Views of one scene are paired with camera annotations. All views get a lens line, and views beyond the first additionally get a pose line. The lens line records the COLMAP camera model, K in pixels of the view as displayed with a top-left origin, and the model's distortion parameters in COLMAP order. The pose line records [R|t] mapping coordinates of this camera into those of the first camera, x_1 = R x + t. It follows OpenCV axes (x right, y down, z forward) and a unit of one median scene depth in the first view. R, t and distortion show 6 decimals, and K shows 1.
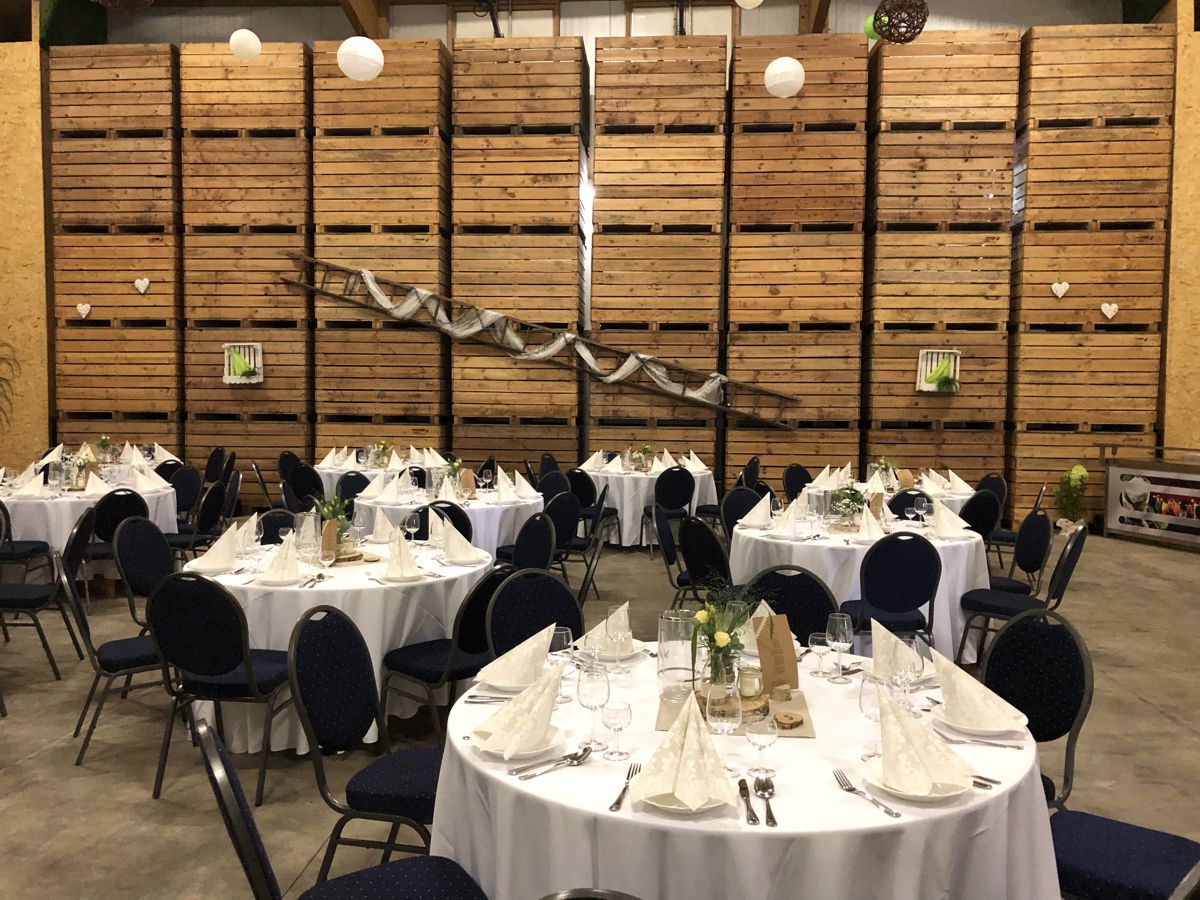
lens RADIAL K [[985.6, 0, 599.5], [0, 985.6, 449.5], [0, 0, 1]] dist [0.035224, -0.017577]
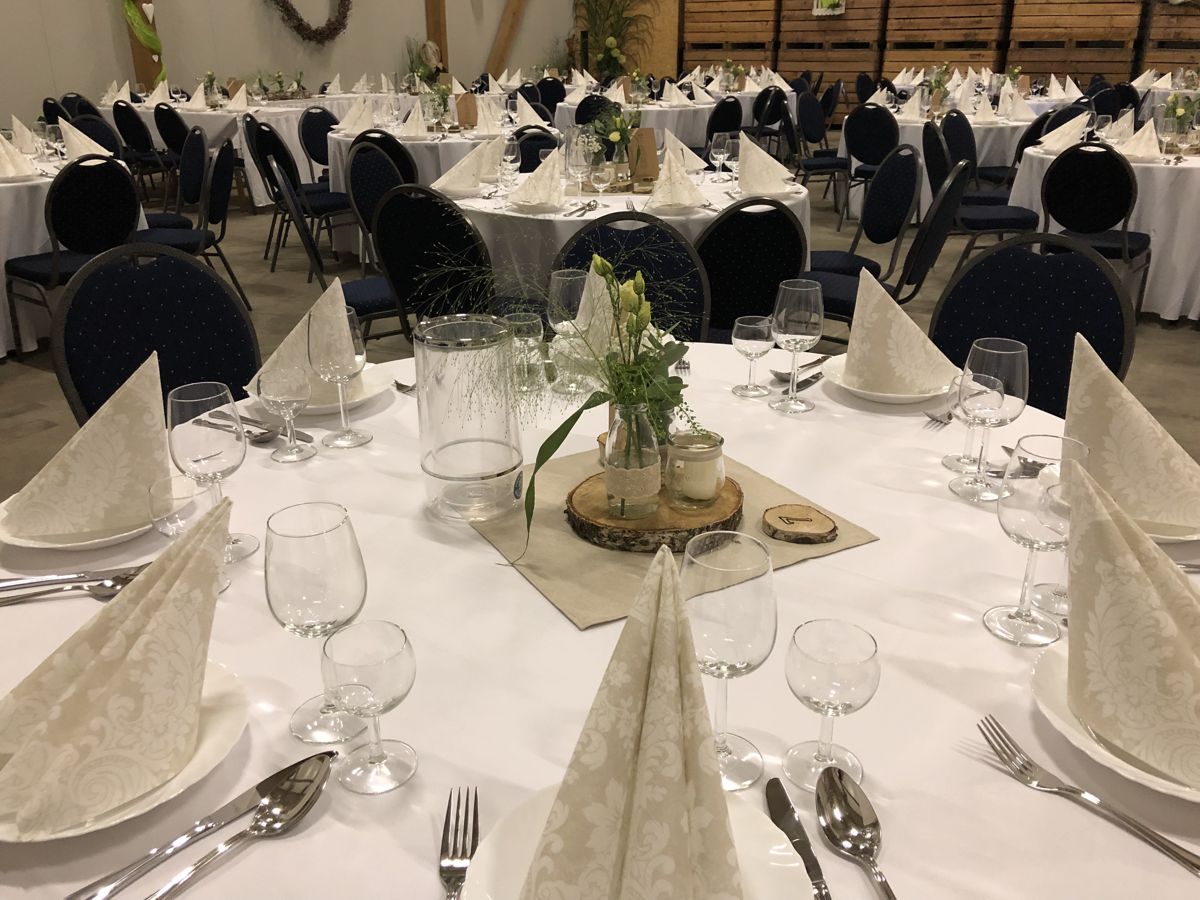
lens RADIAL K [[985.6, 0, 623.3], [0, 985.6, 405.8], [0, 0, 1]] dist [0.035224, -0.017577]
pose [[0.885429, 0.151310, -0.439455, 0.020113], [-0.016690, 0.955264, 0.295282, 0.034987], [0.464474, -0.254117, 0.848344, -0.256152]]
